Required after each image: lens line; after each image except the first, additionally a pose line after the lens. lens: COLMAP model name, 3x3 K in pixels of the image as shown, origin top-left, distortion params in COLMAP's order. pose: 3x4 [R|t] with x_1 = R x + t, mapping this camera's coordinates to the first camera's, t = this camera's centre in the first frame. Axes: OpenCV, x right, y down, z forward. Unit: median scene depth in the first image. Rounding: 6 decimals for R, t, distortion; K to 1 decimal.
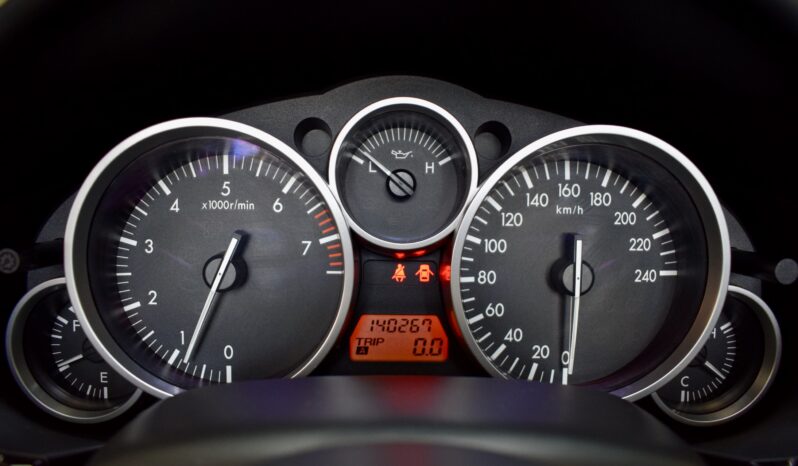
lens RADIAL K [[634.5, 0, 399.0], [0, 634.5, 233.0], [0, 0, 1]] dist [-0.090111, 0.002443]
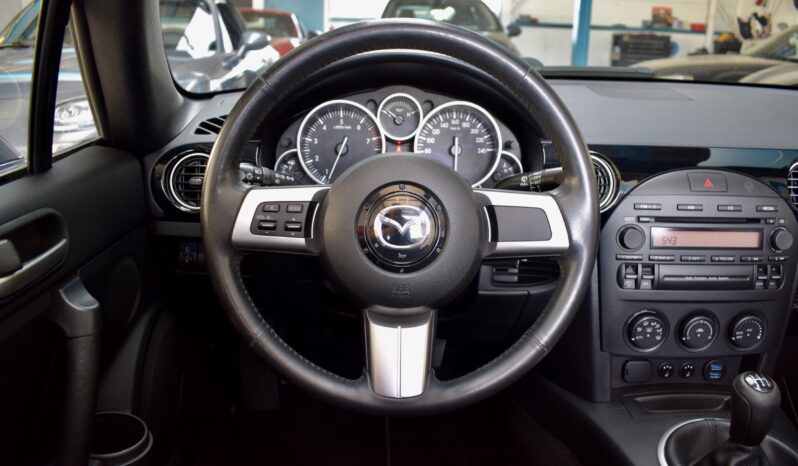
lens RADIAL K [[634.9, 0, 396.0], [0, 634.9, 249.9], [0, 0, 1]] dist [-0.092989, -0.000812]
pose [[0.999990, -0.004423, -0.000244, -0.014423], [0.004424, 0.994646, 0.103242, 0.230736], [-0.000214, -0.103242, 0.994656, -2.090637]]
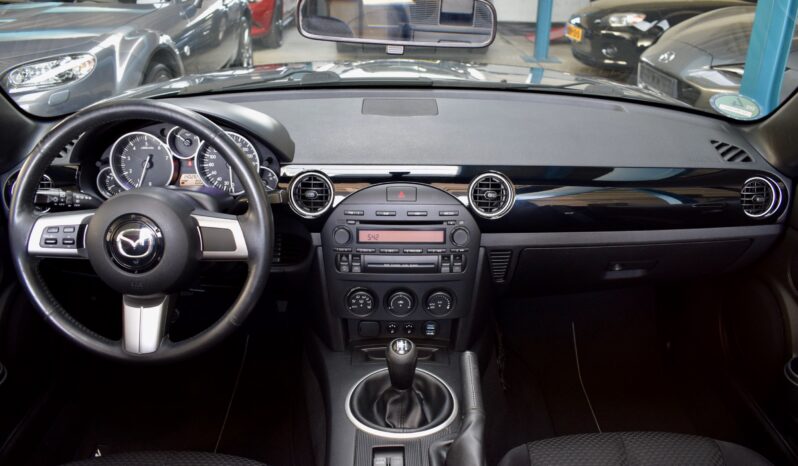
lens RADIAL K [[634.5, 0, 399.0], [0, 634.5, 233.0], [0, 0, 1]] dist [-0.090111, 0.002443]
pose [[0.999958, -0.005656, -0.007215, 1.381306], [0.007012, 0.978872, 0.204353, -0.317987], [0.005906, -0.204395, 0.978871, -3.046426]]
